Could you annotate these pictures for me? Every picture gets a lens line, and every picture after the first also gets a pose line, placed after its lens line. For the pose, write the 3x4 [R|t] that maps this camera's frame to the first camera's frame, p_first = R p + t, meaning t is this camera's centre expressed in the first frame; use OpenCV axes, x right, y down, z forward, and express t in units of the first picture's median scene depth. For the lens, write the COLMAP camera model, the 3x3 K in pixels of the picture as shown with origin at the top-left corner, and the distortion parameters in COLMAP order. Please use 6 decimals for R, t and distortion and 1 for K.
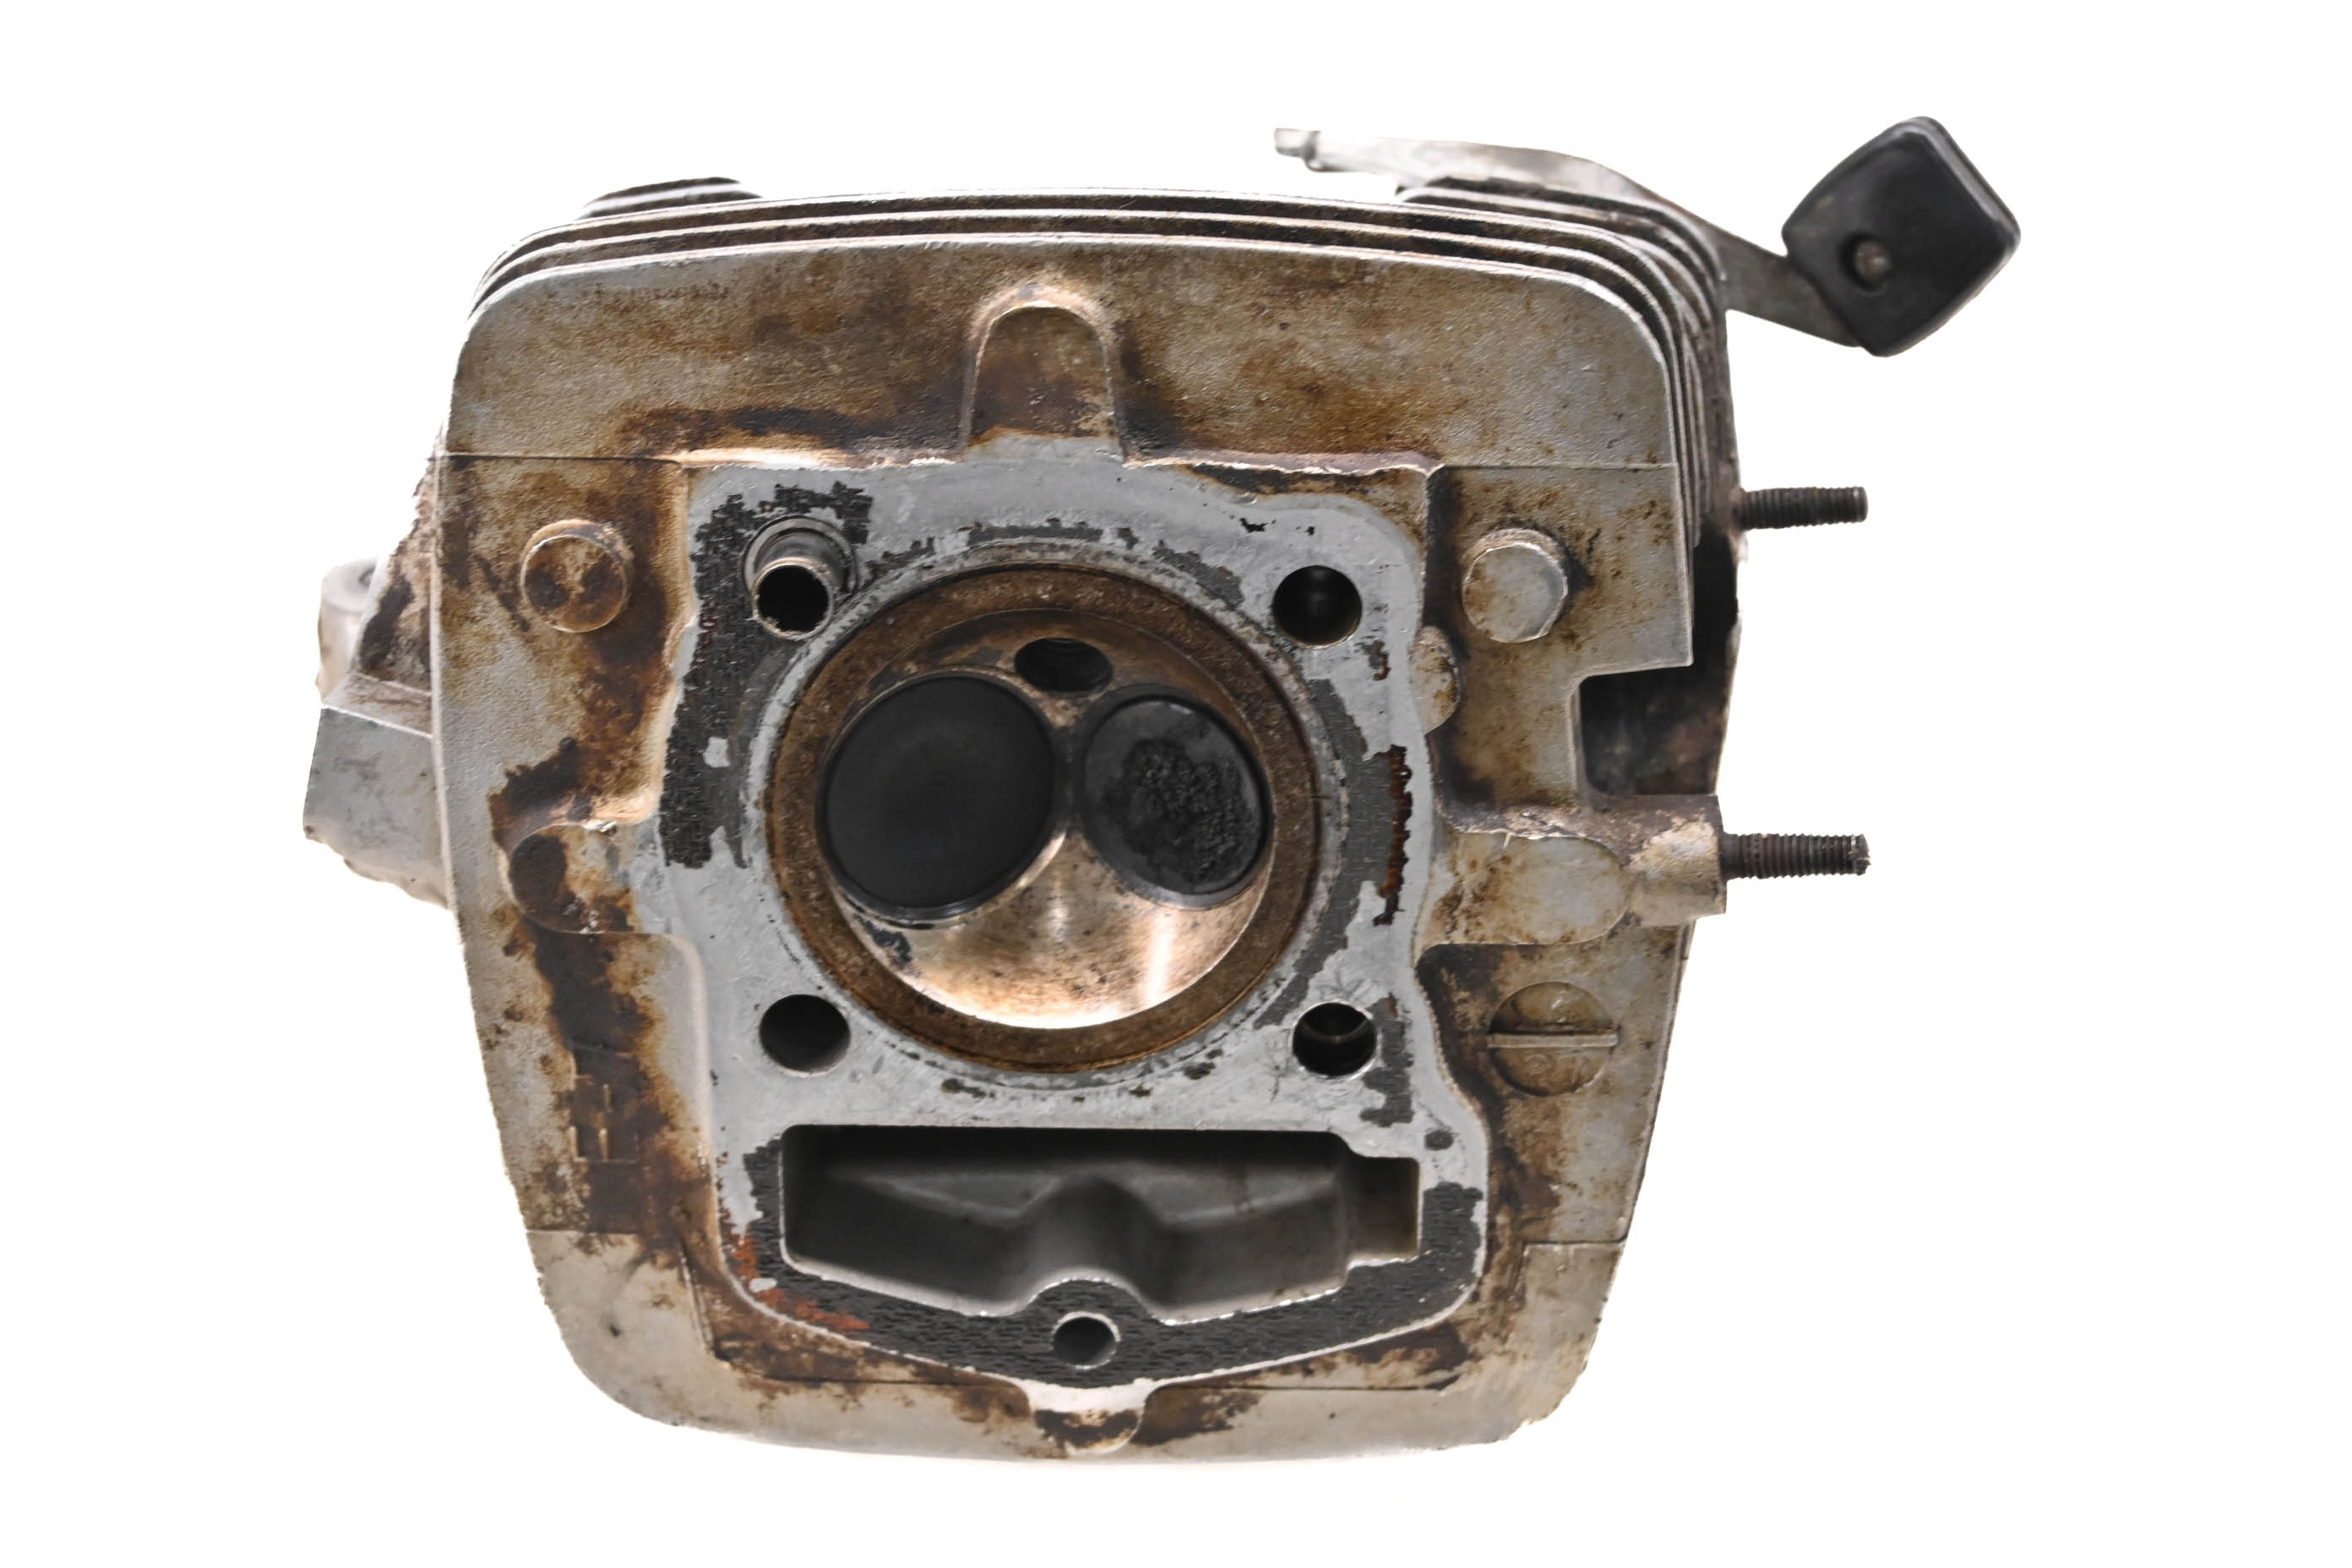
lens RADIAL K [[3827.0, 0, 1182.6], [0, 3827.0, 784.0], [0, 0, 1]] dist [-0.031629, 0.000000]
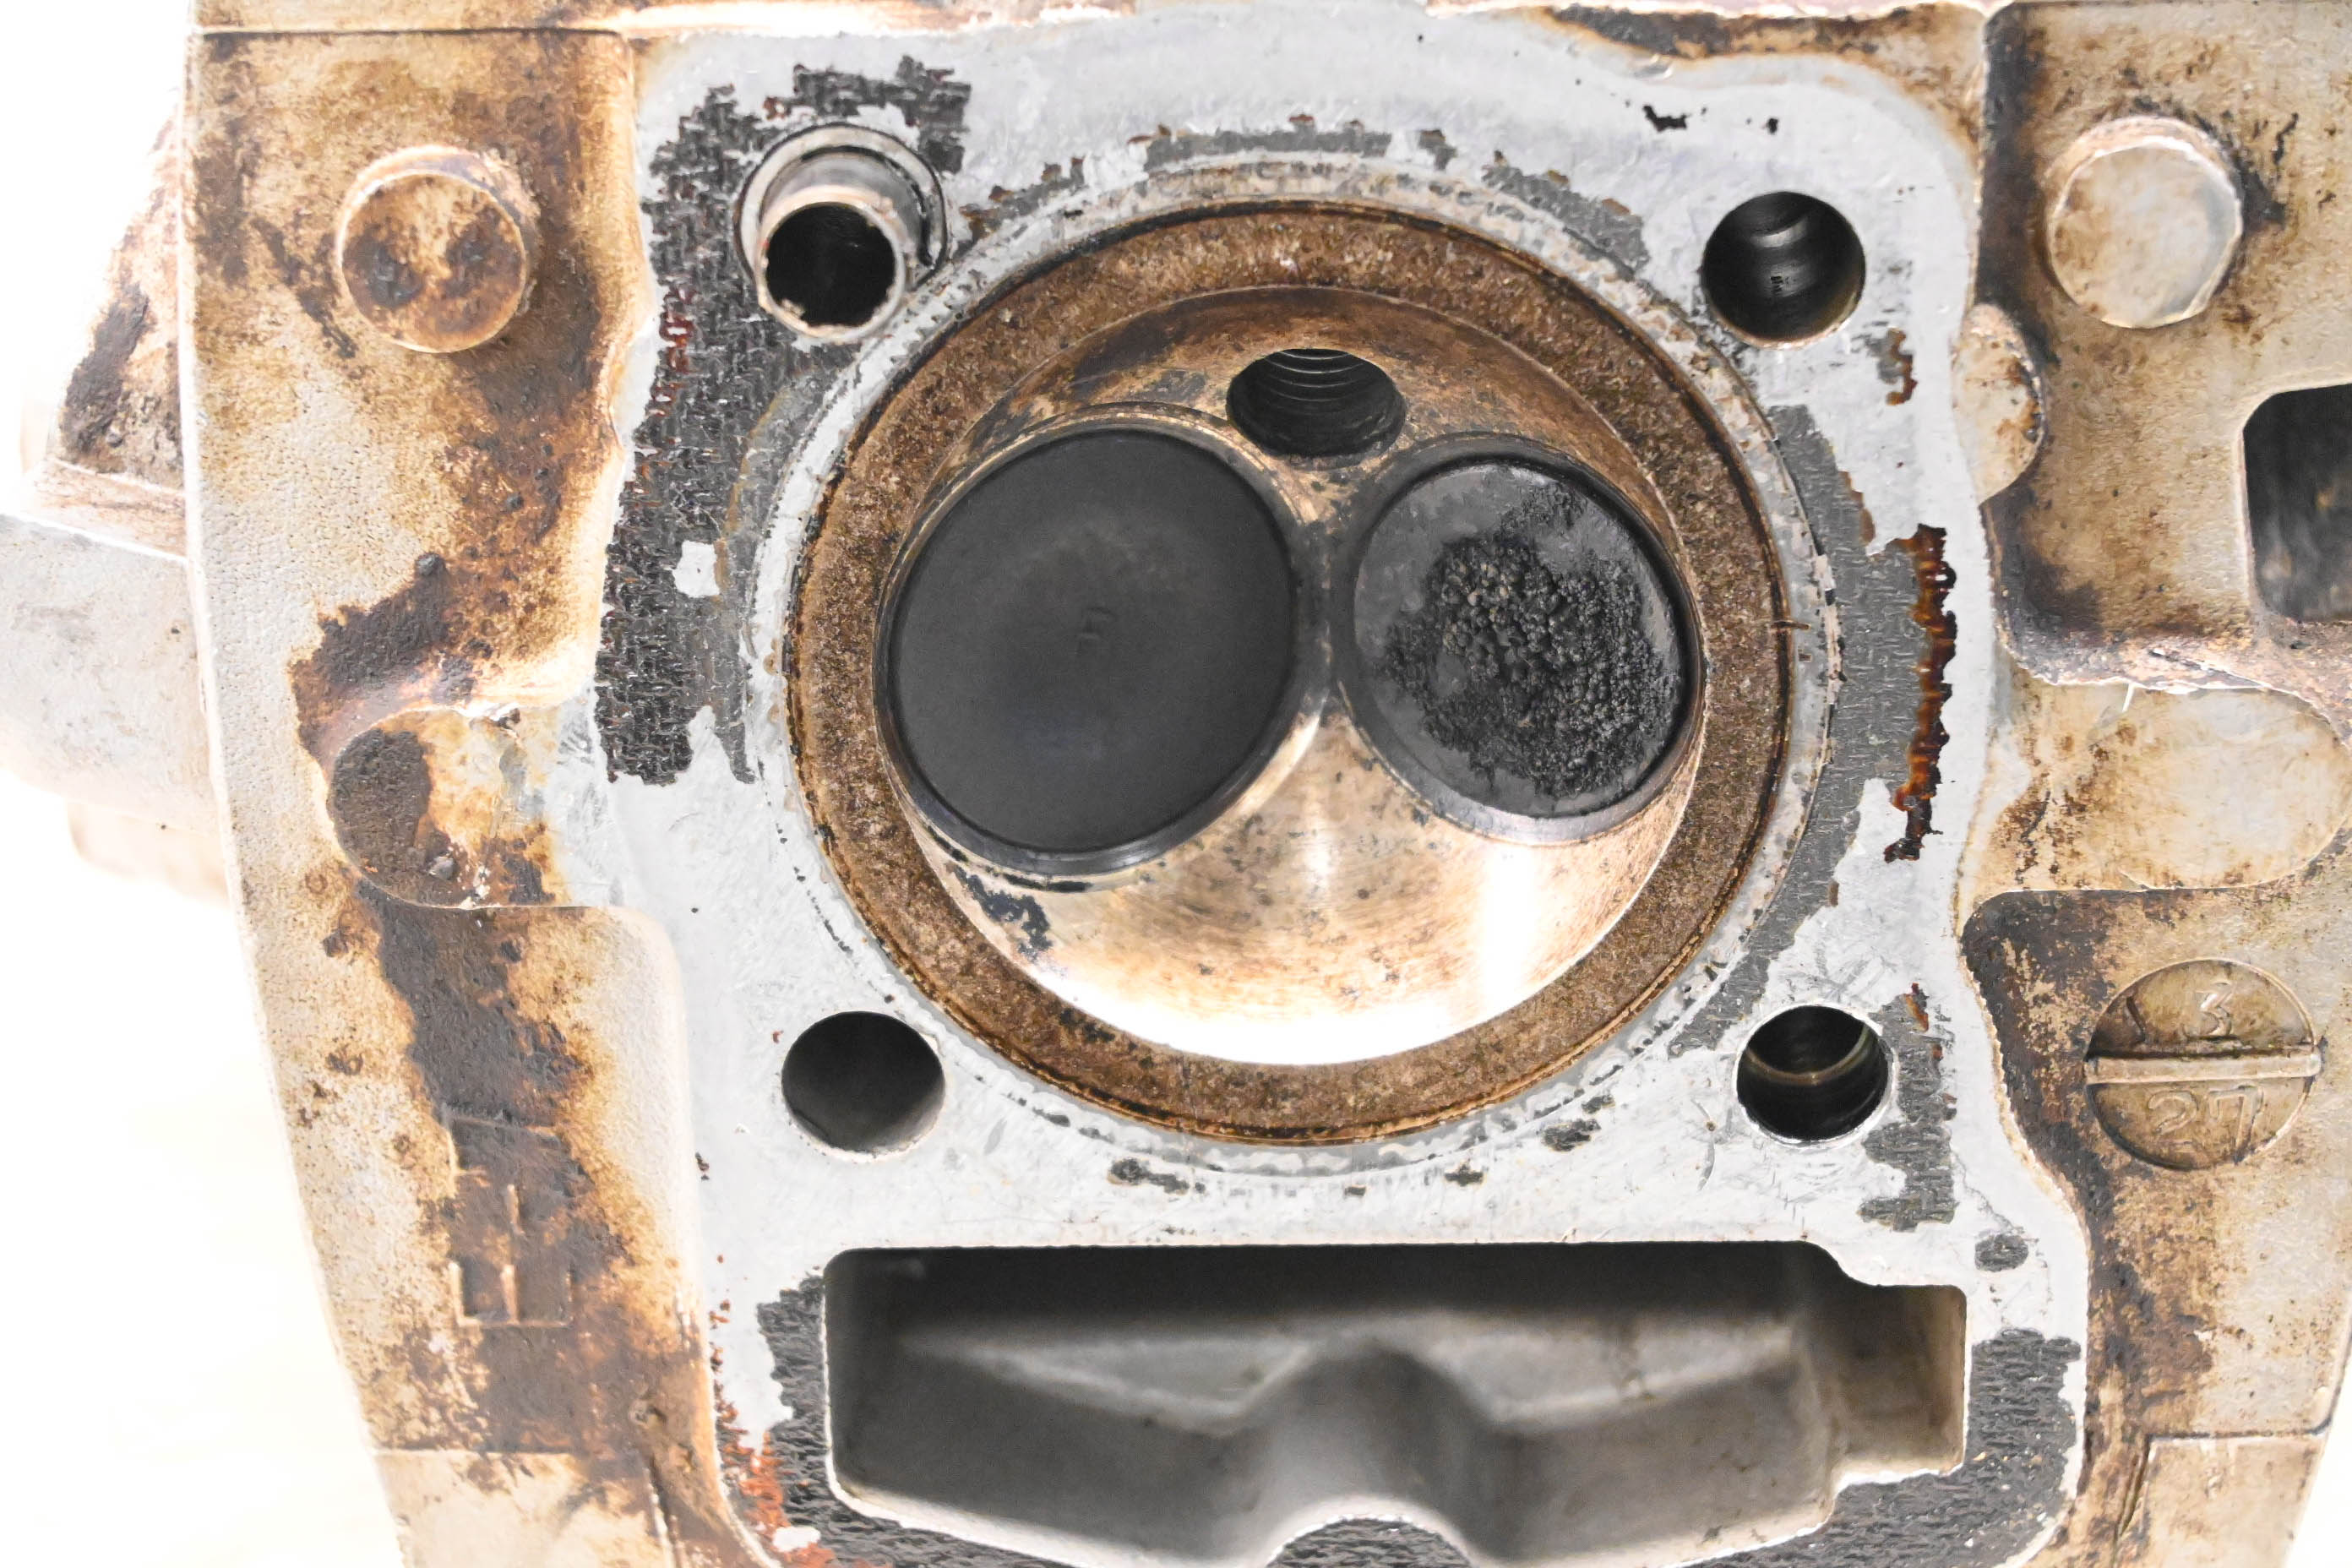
lens RADIAL K [[5152.2, 0, 1170.6], [0, 5152.2, 783.5], [0, 0, 1]] dist [-0.030929, 0.000000]
pose [[0.999353, -0.023274, -0.027409, -0.032801], [0.022537, 0.999384, -0.026902, 0.043496], [0.028019, 0.026267, 0.999262, 0.252499]]
